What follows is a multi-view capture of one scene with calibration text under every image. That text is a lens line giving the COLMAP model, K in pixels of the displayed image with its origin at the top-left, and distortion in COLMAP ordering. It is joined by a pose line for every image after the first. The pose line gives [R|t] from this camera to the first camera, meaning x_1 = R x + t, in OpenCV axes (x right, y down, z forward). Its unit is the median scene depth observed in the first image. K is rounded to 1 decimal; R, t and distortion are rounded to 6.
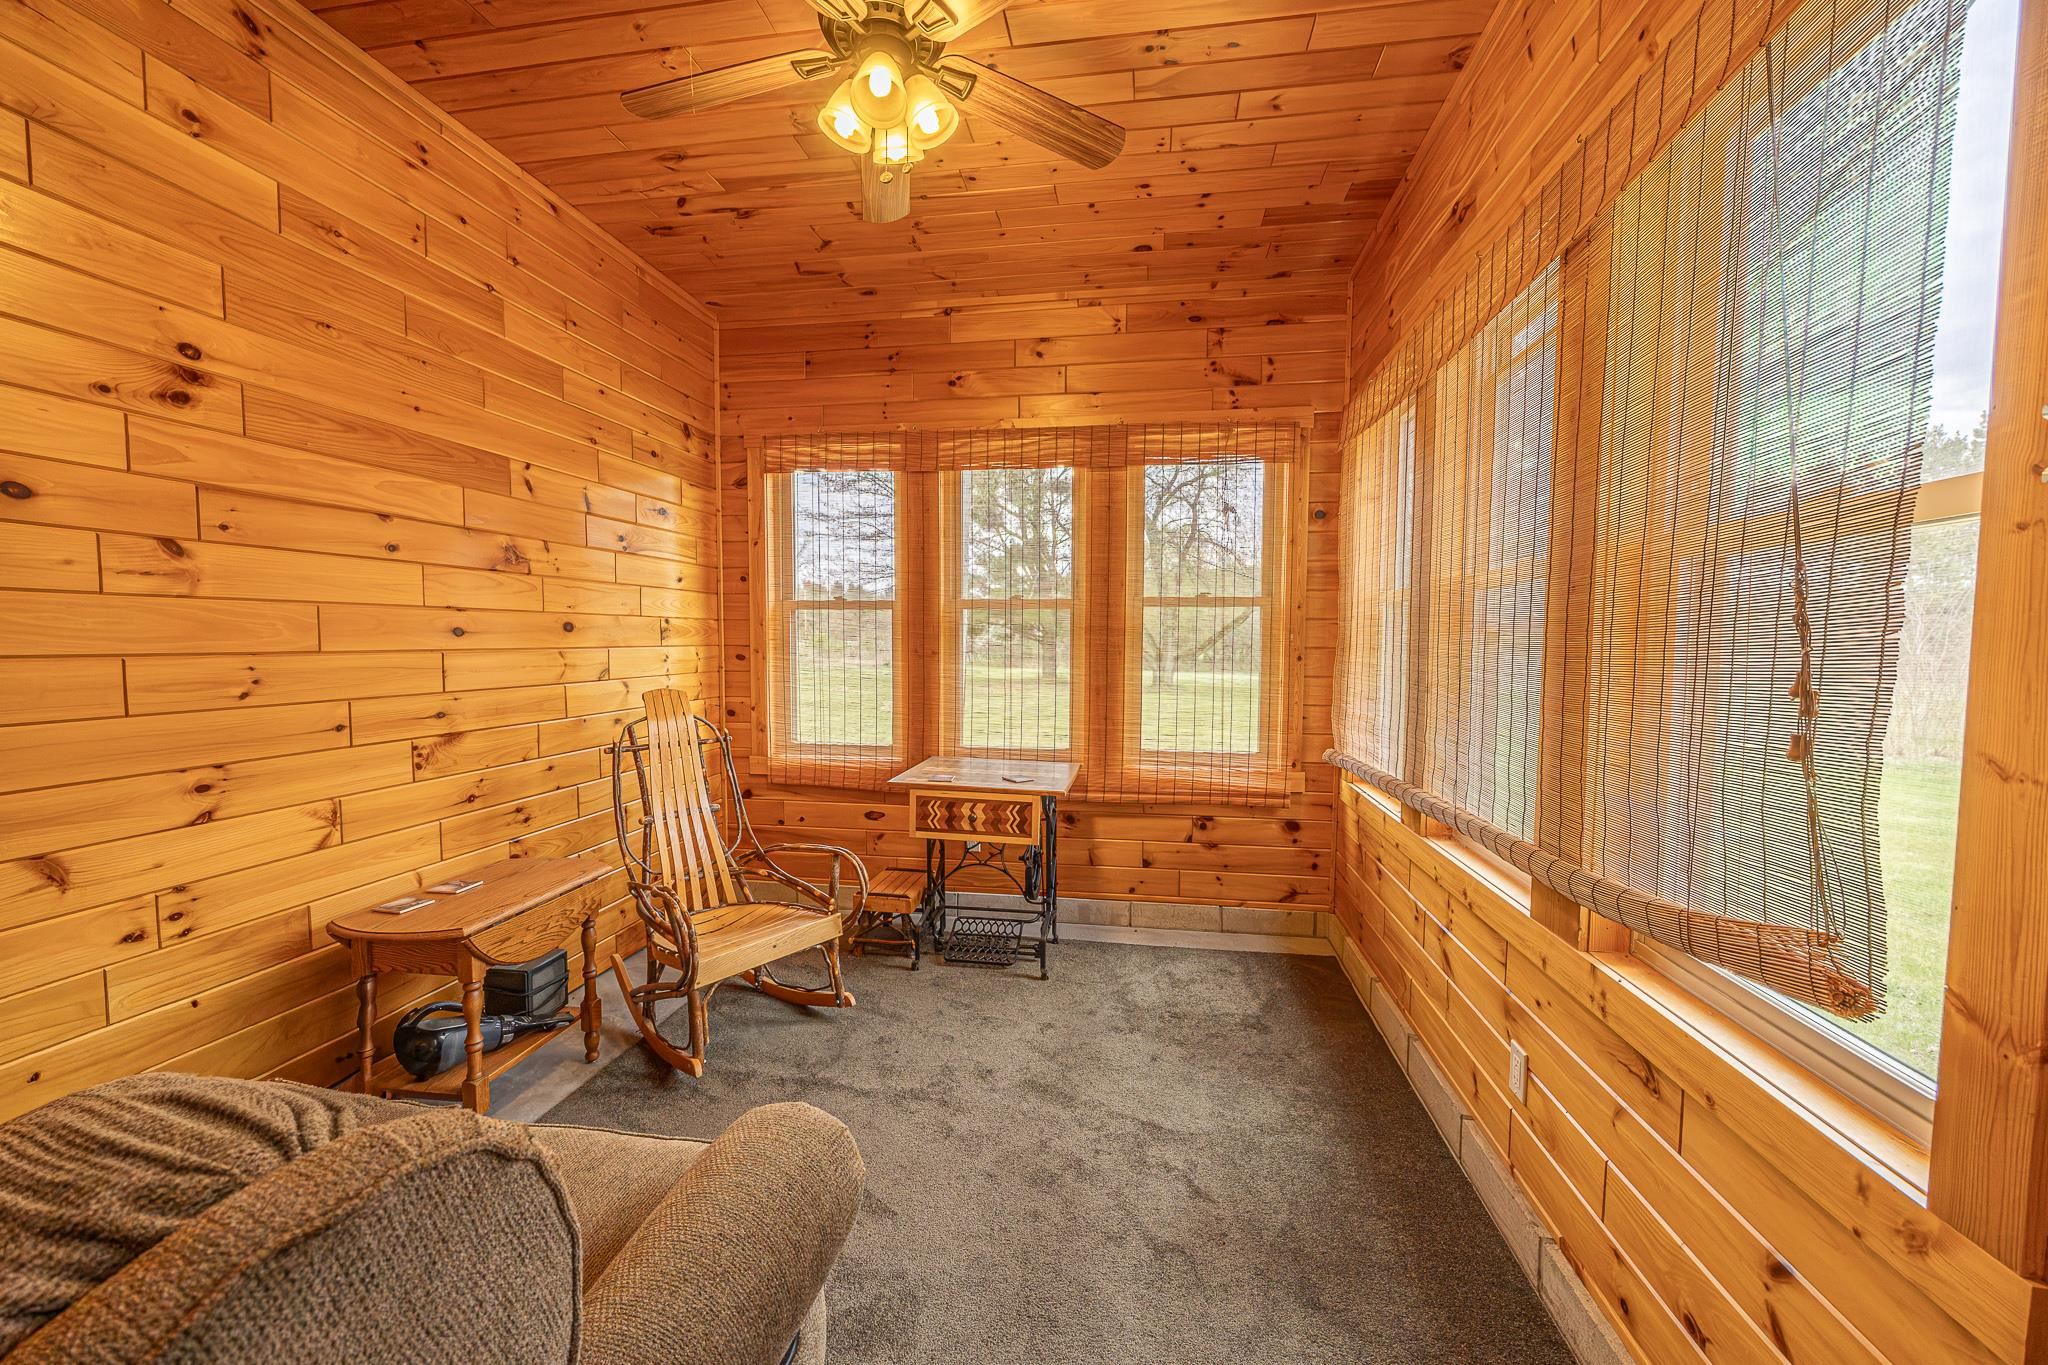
lens RADIAL K [[780.2, 0, 1021.9], [0, 780.2, 686.5], [0, 0, 1]] dist [-0.002682, 0.000069]
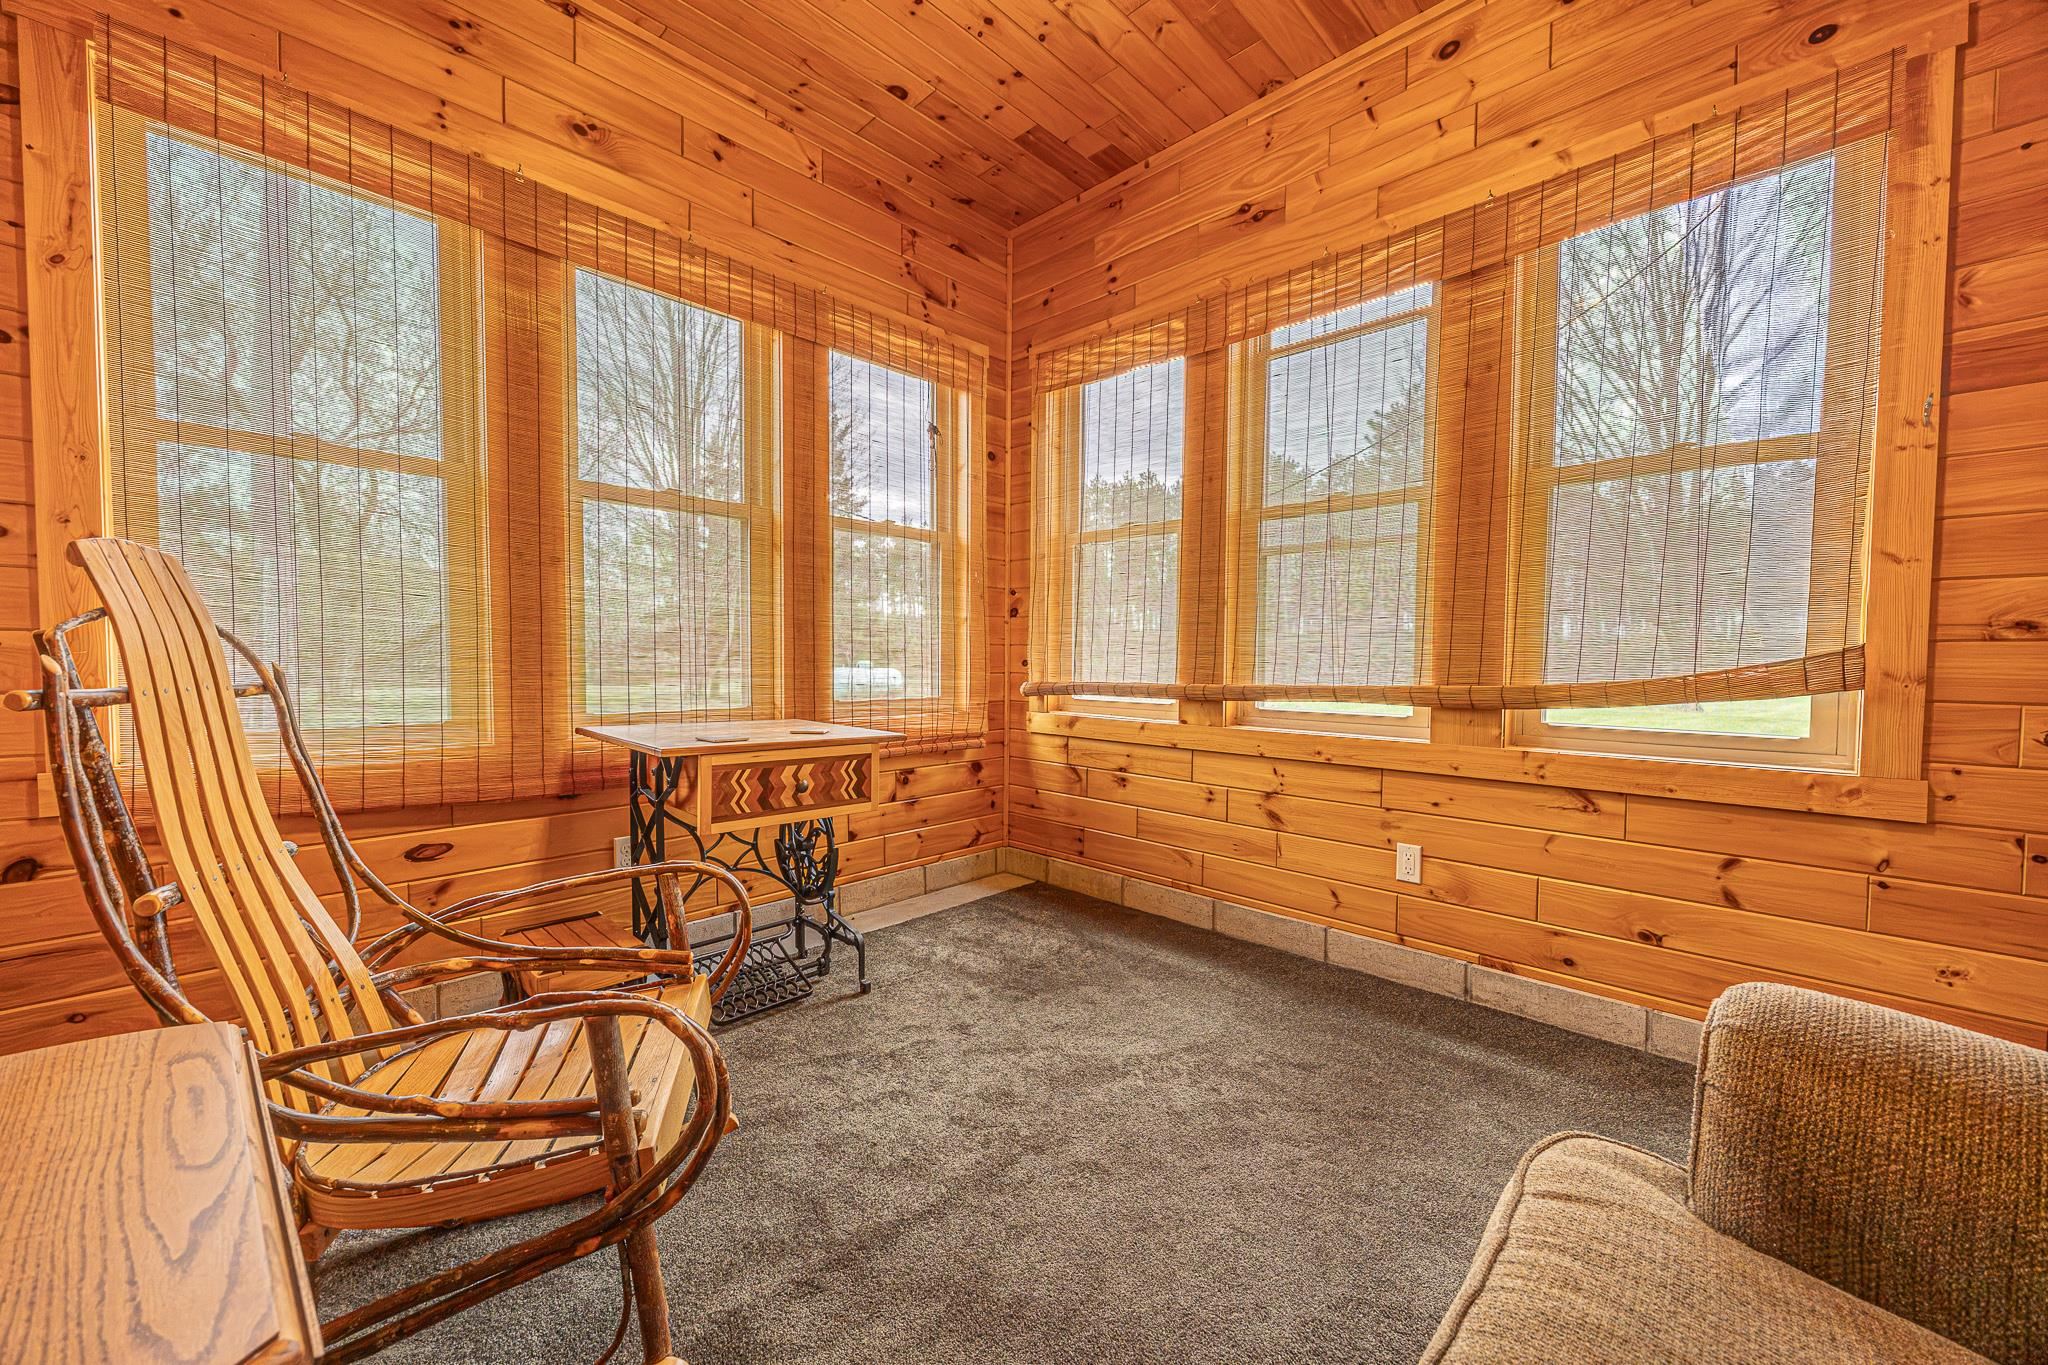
lens RADIAL K [[780.2, 0, 1021.9], [0, 780.2, 686.5], [0, 0, 1]] dist [-0.002682, 0.000069]
pose [[0.576258, -0.034005, 0.816560, -0.438760], [0.048933, 0.998777, 0.007061, 0.075227], [-0.815801, 0.035888, 0.577218, 0.391171]]
